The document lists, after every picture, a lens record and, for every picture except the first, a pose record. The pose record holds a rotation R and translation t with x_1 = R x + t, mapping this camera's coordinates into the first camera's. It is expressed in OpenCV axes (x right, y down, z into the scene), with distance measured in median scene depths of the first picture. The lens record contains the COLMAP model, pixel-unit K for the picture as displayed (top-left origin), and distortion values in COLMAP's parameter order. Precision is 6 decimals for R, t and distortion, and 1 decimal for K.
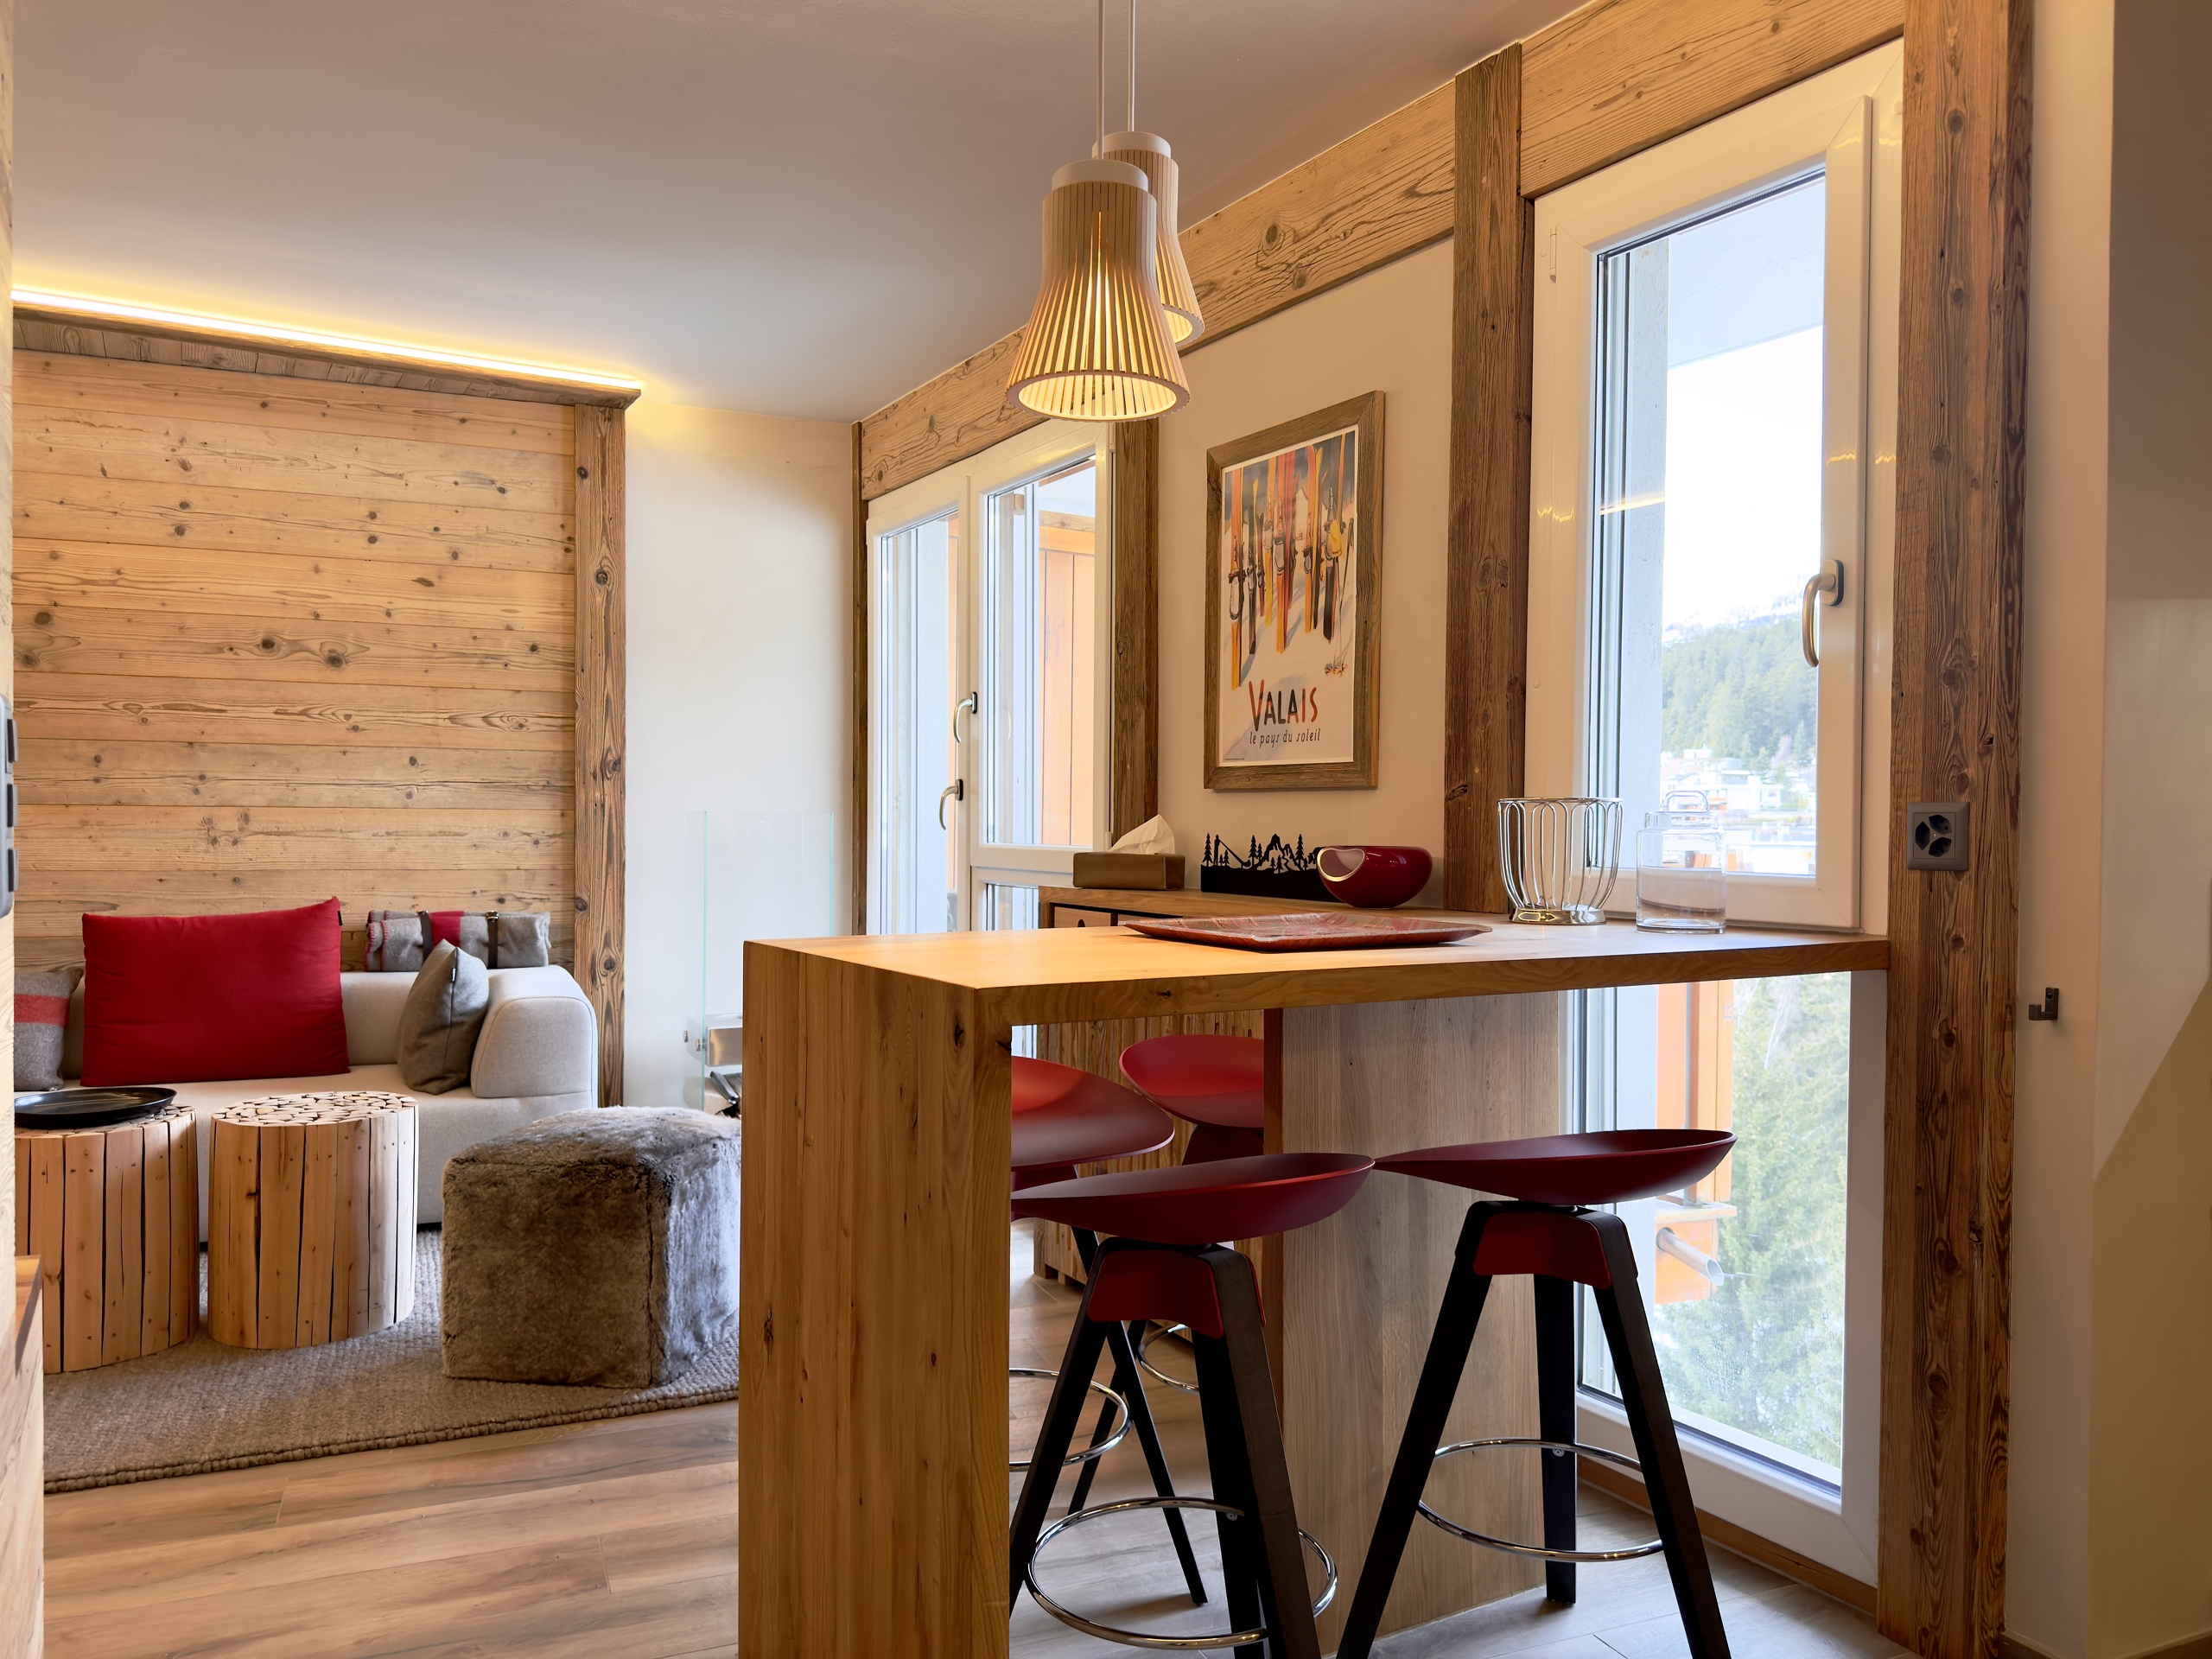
lens RADIAL K [[1578.5, 0, 1101.9], [0, 1578.5, 837.5], [0, 0, 1]] dist [0.028743, -0.029953]
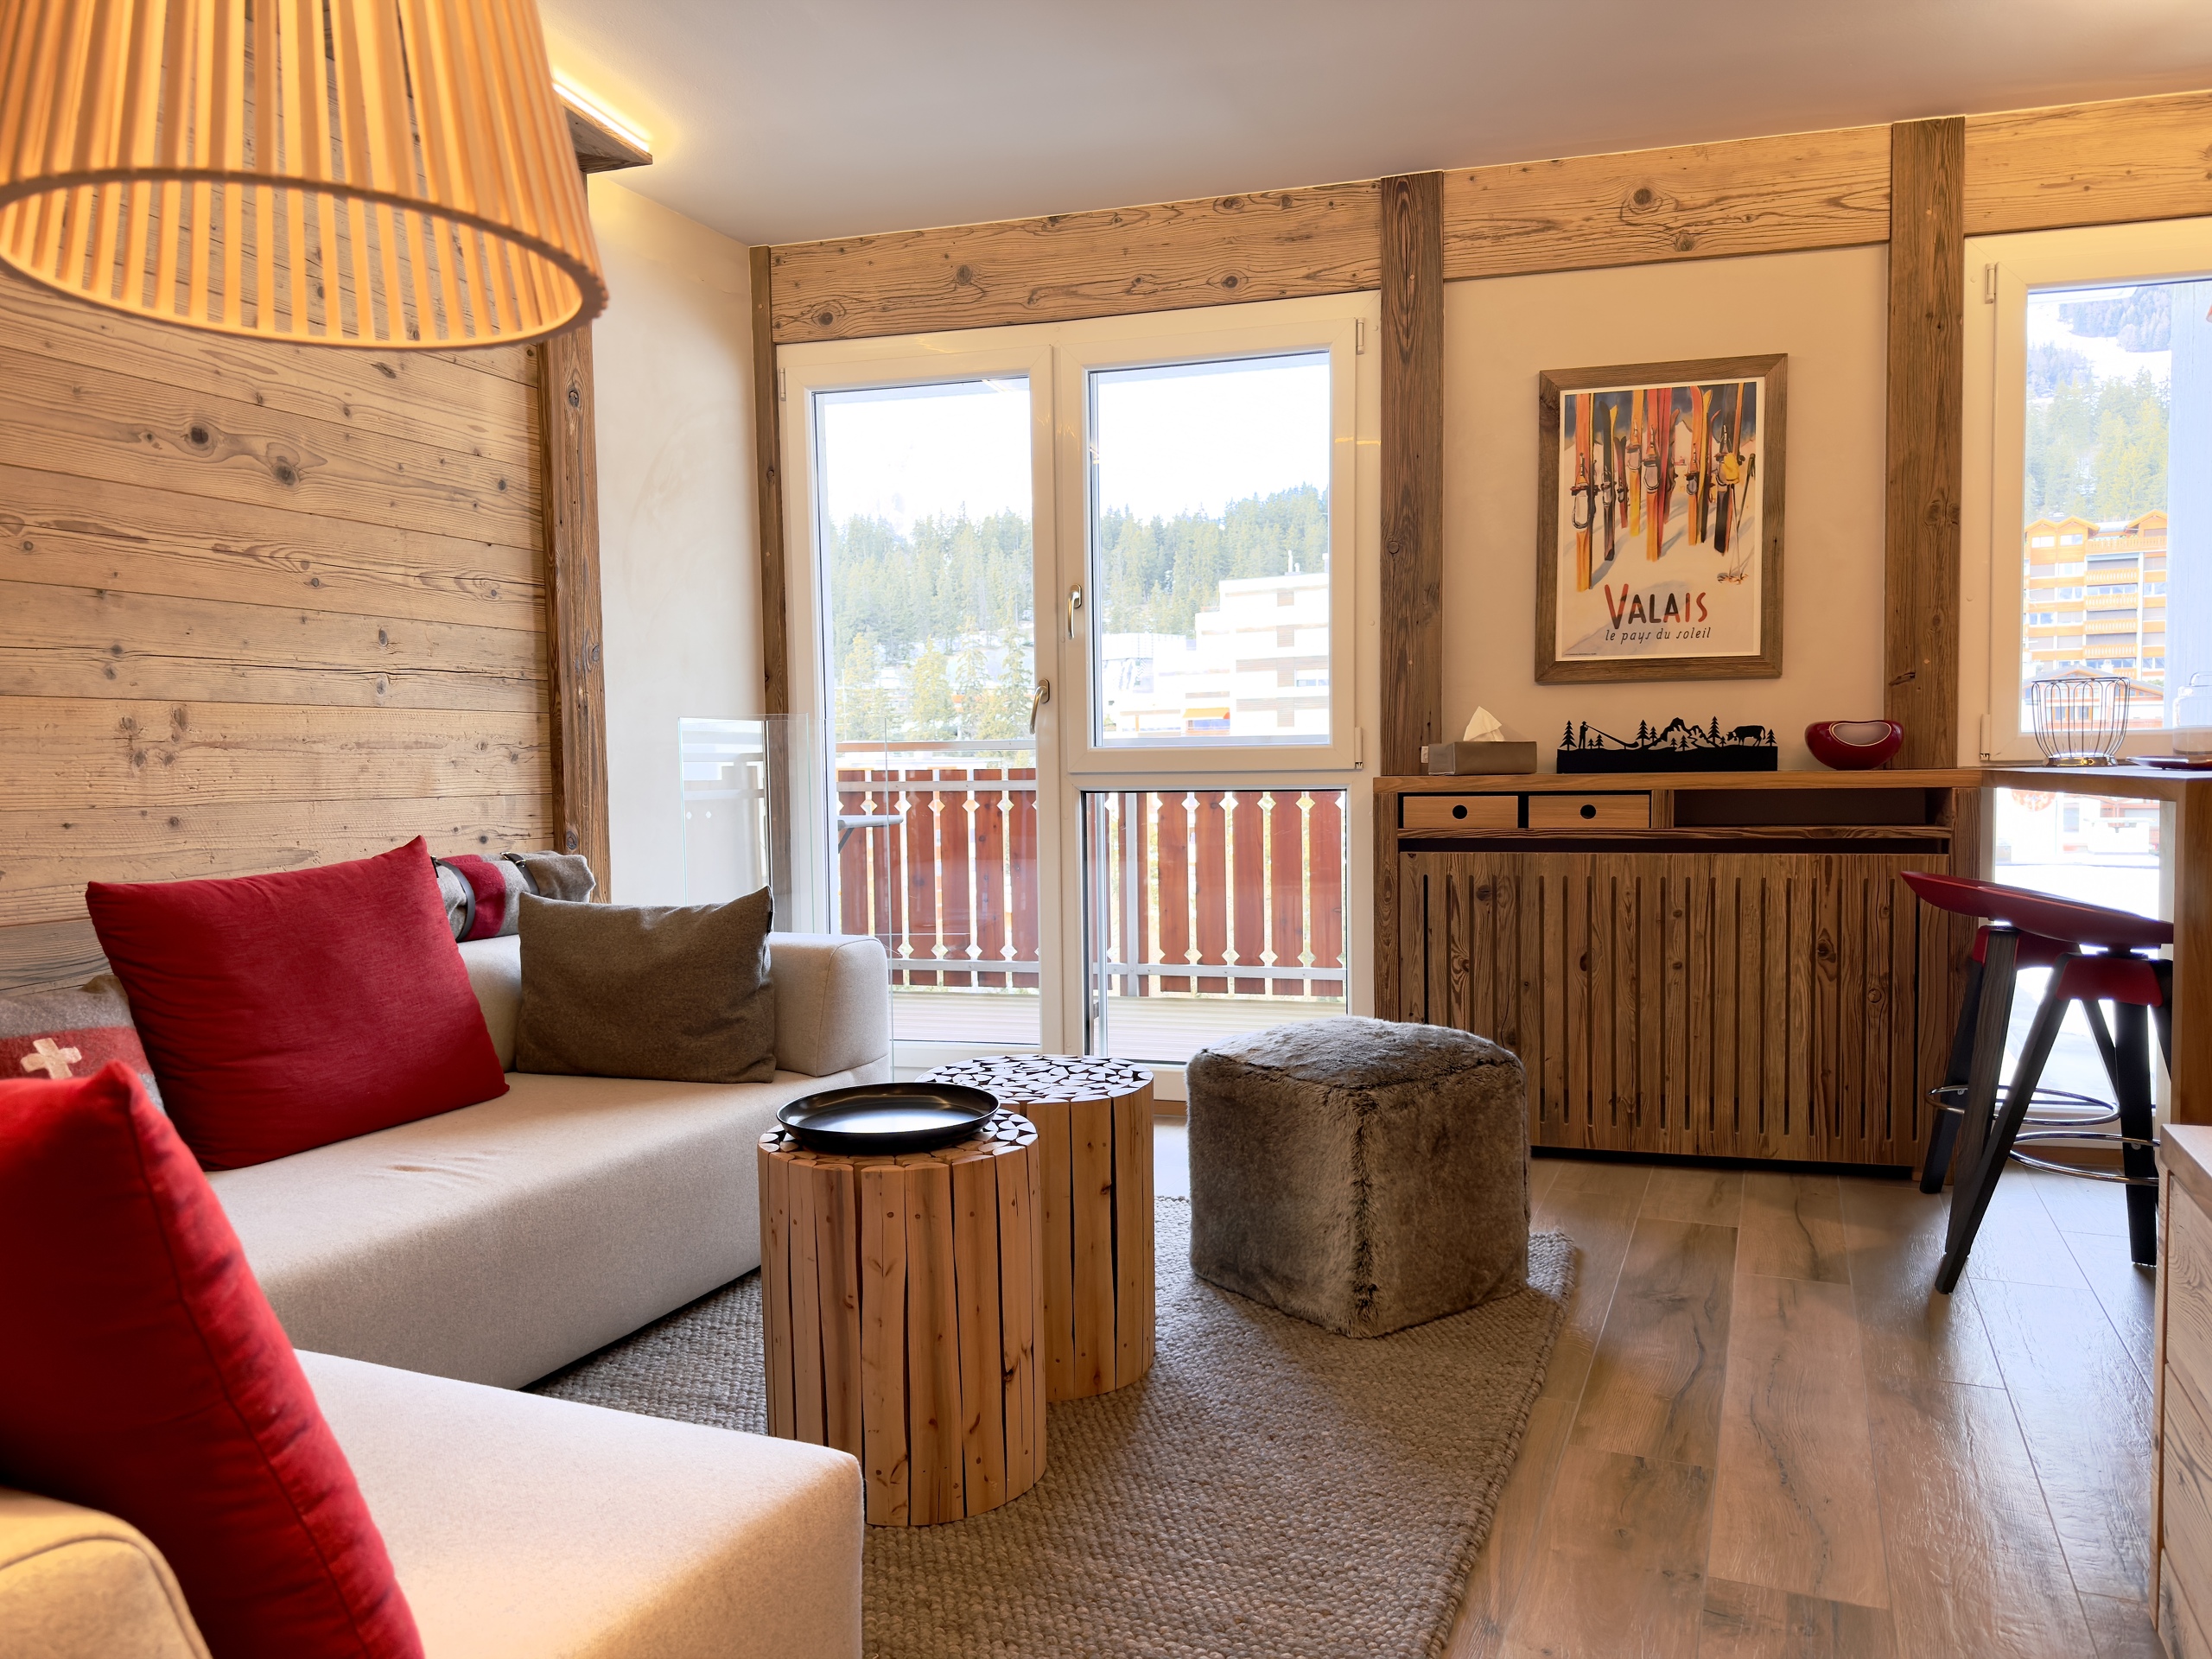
lens RADIAL K [[1515.5, 0, 1083.6], [0, 1515.5, 852.1], [0, 0, 1]] dist [-0.035216, 0.000153]
pose [[0.726745, -0.058209, 0.684436, -0.684408], [0.027842, 0.998080, 0.055321, 0.016412], [-0.686343, -0.021149, 0.726971, 0.343960]]
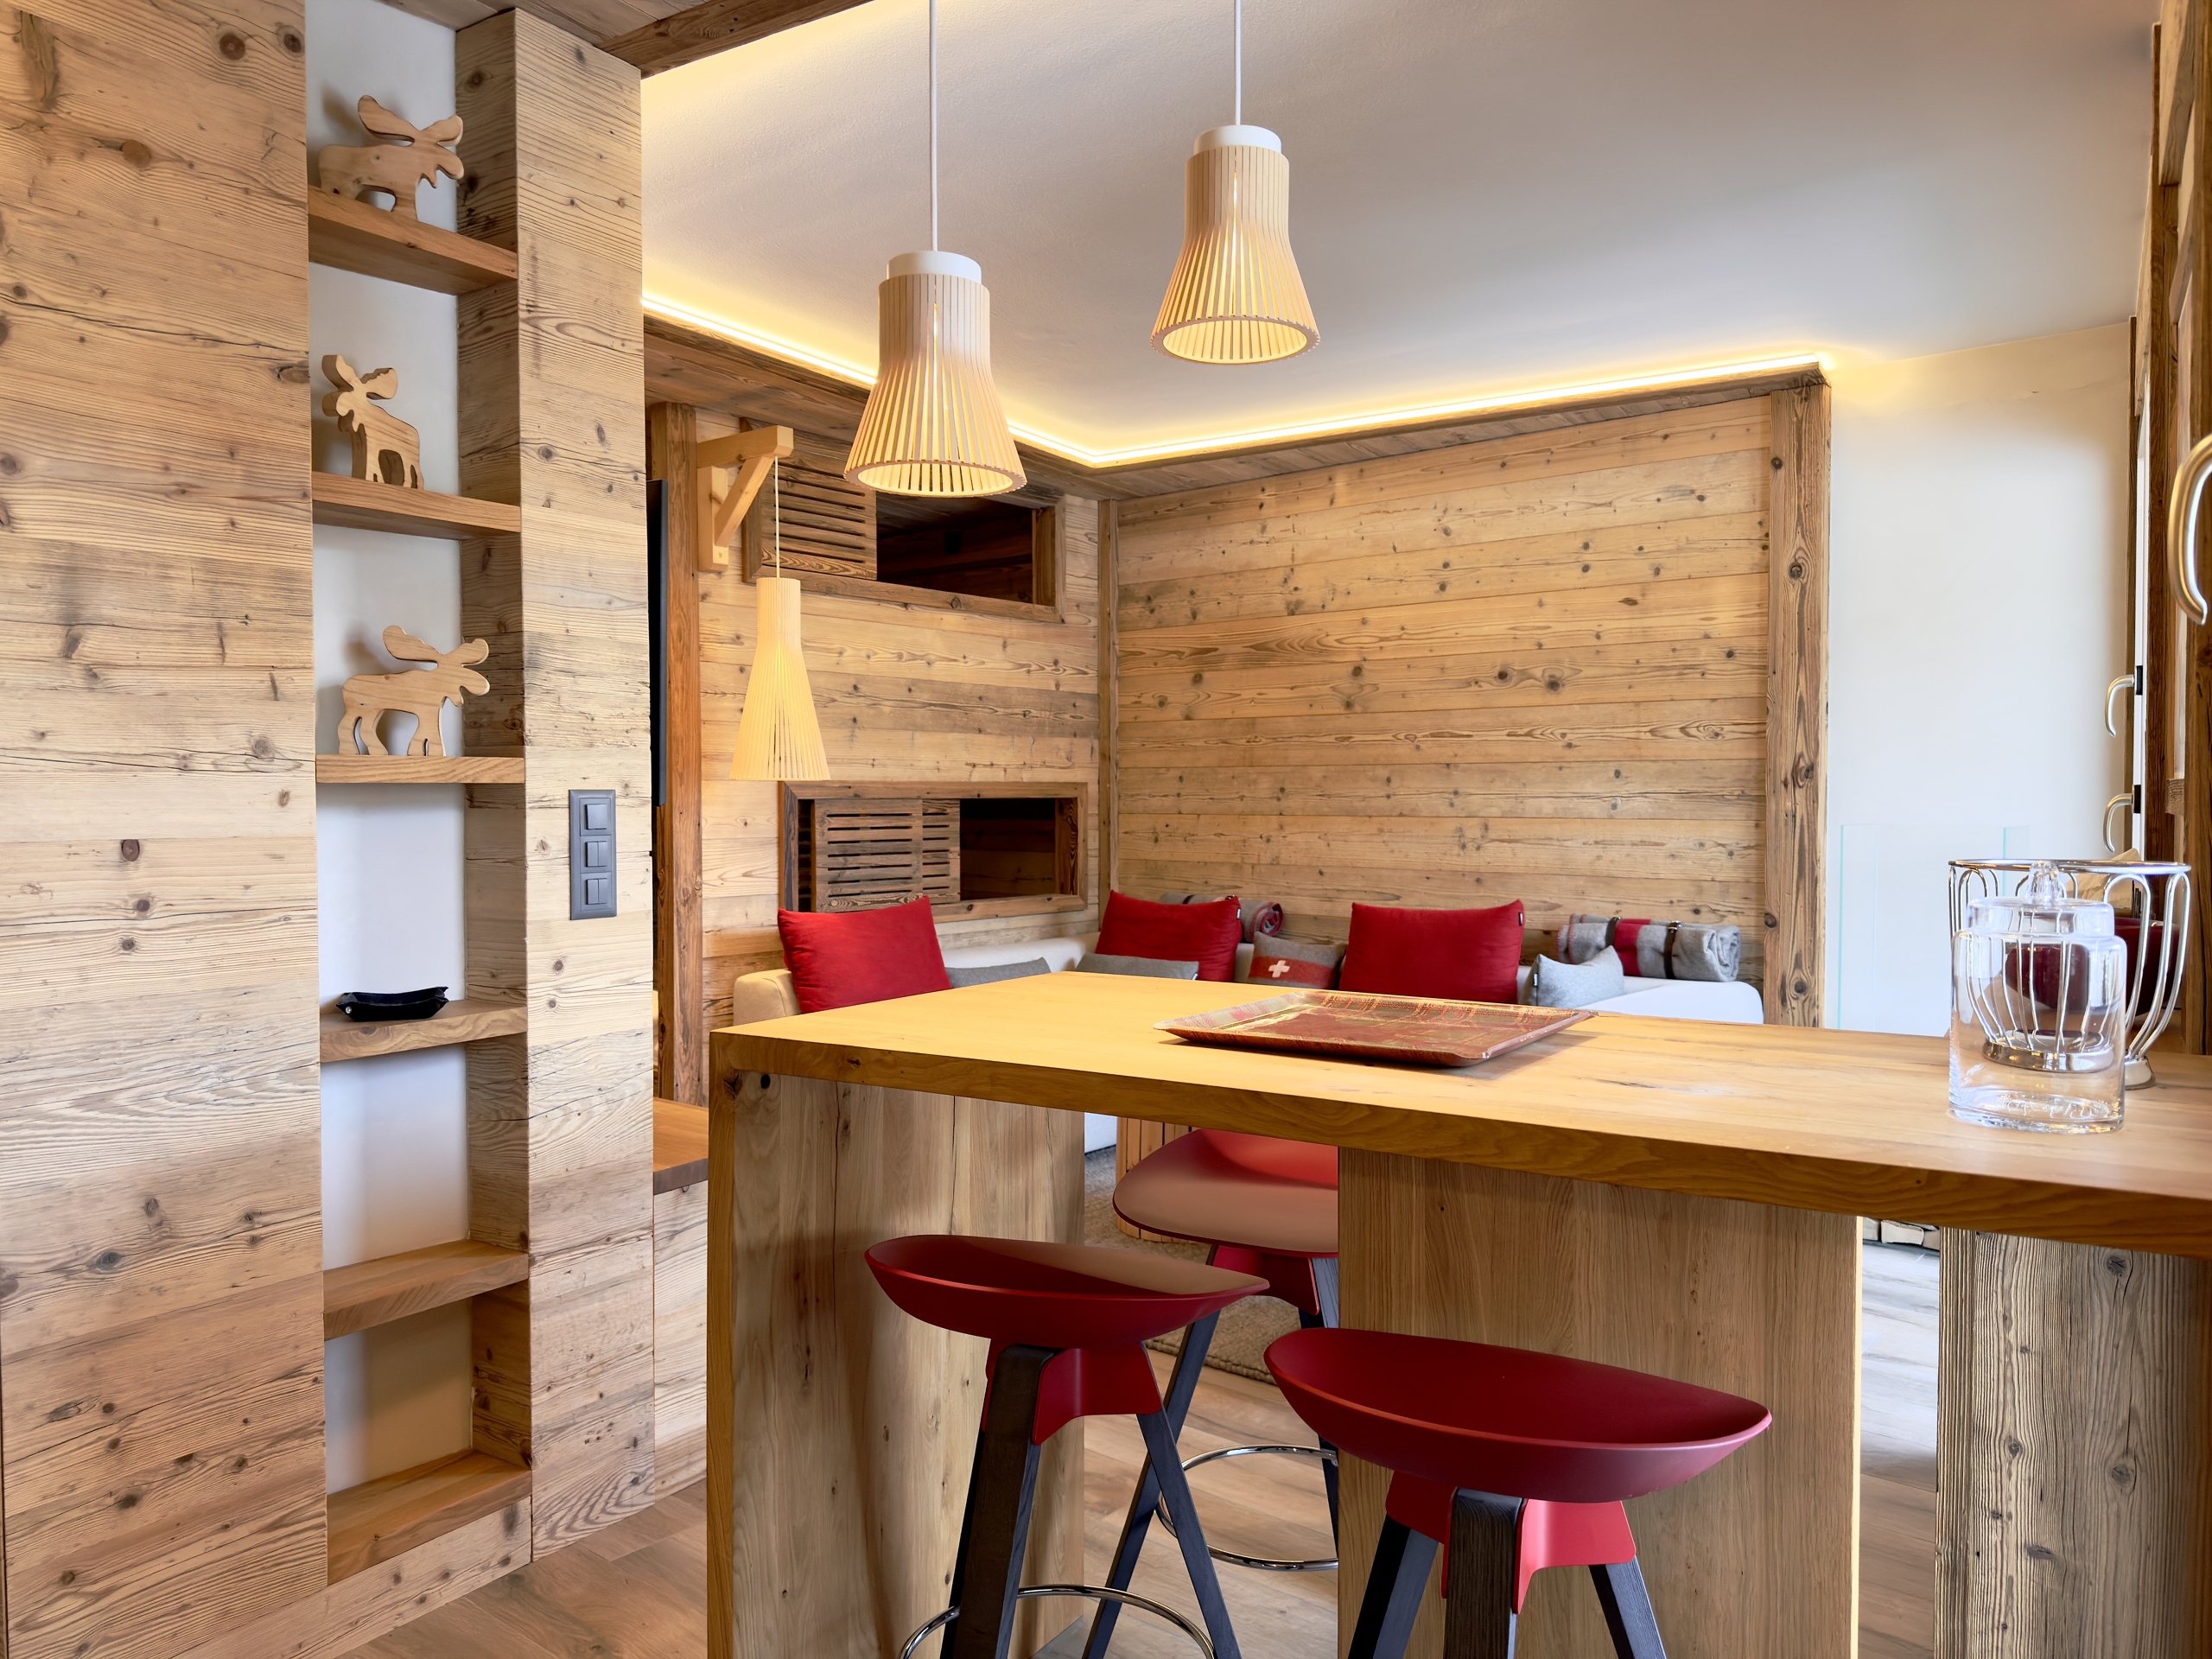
lens RADIAL K [[1549.1, 0, 1101.4], [0, 1549.1, 835.0], [0, 0, 1]] dist [0.163963, -0.329606]
pose [[0.463965, 0.016357, -0.885702, 0.342848], [-0.005220, 0.999863, 0.015731, -0.023142], [0.885838, -0.002675, 0.463987, 0.221163]]
